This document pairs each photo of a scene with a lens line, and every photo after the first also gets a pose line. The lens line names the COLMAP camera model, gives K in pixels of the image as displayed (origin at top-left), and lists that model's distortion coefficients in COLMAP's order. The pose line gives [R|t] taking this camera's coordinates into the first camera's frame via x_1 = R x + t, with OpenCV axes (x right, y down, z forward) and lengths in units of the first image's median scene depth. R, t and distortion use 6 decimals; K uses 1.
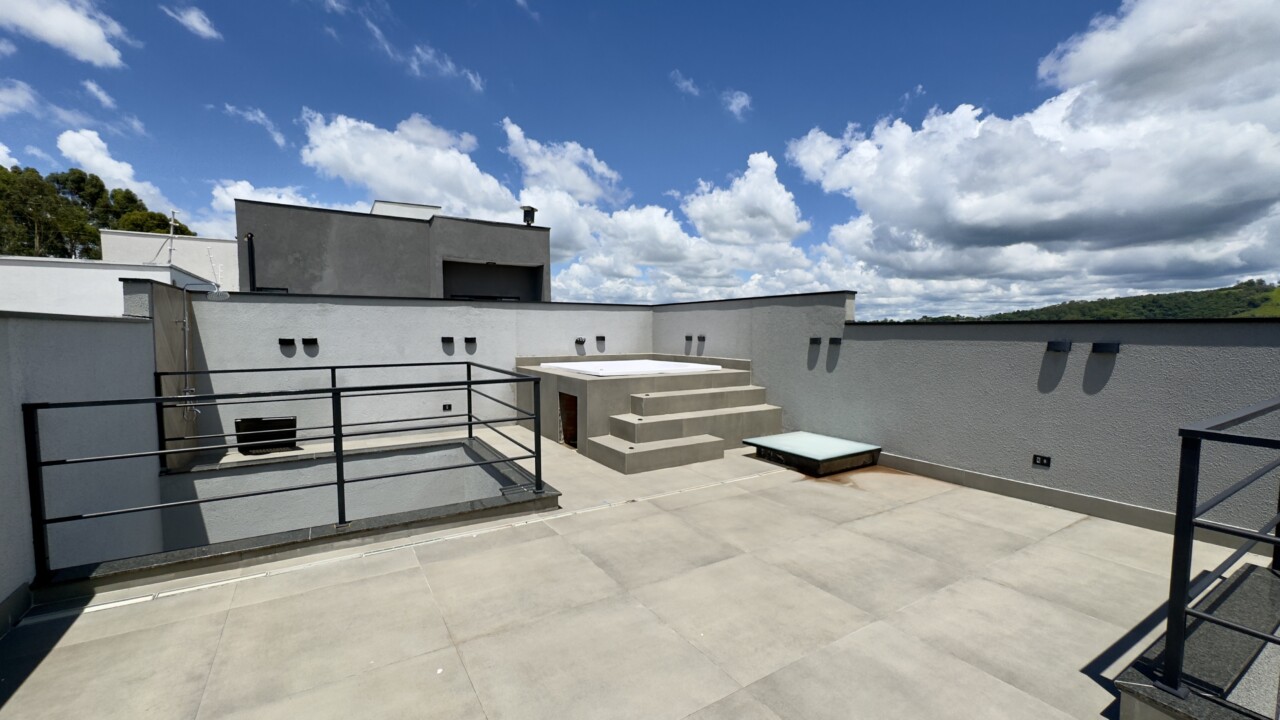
lens RADIAL K [[506.9, 0, 636.1], [0, 506.9, 360.0], [0, 0, 1]] dist [-0.002589, 0.000178]
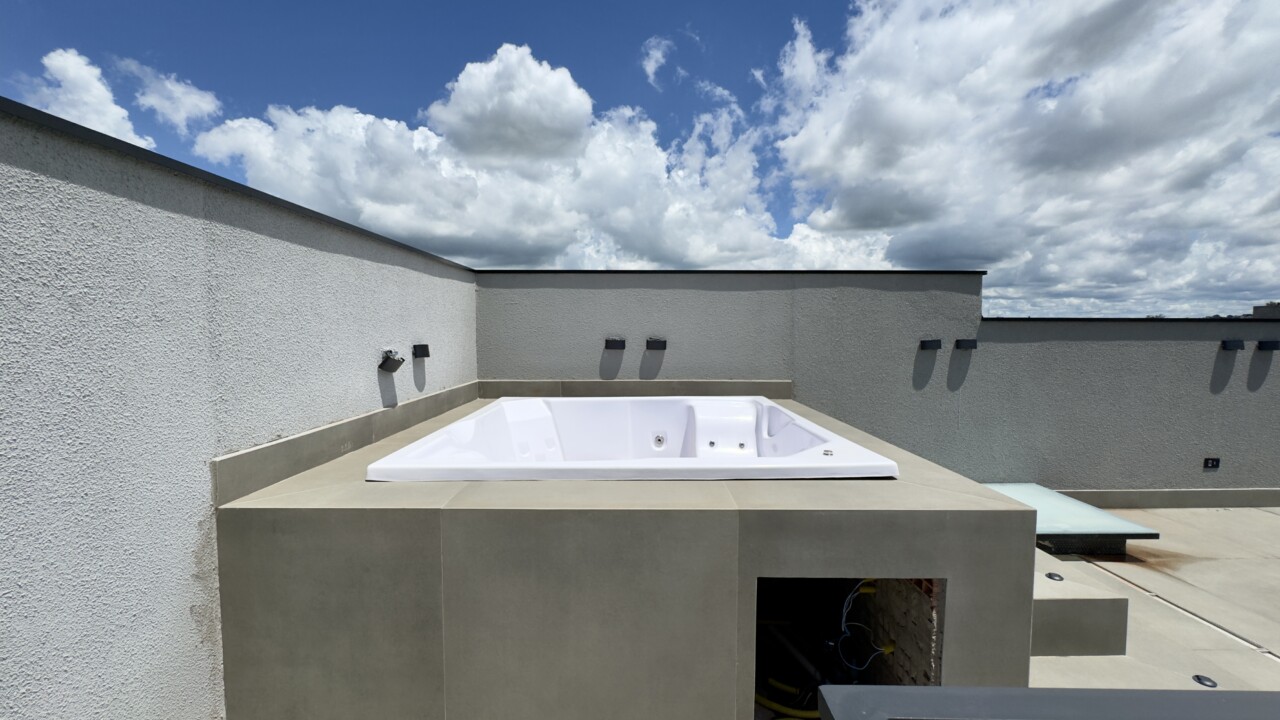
lens RADIAL K [[506.9, 0, 636.1], [0, 506.9, 360.0], [0, 0, 1]] dist [-0.002589, 0.000178]
pose [[0.522007, -0.048057, 0.851586, -0.426340], [0.049219, 0.998445, 0.026174, -0.056316], [-0.851520, 0.028251, 0.523561, 1.029191]]
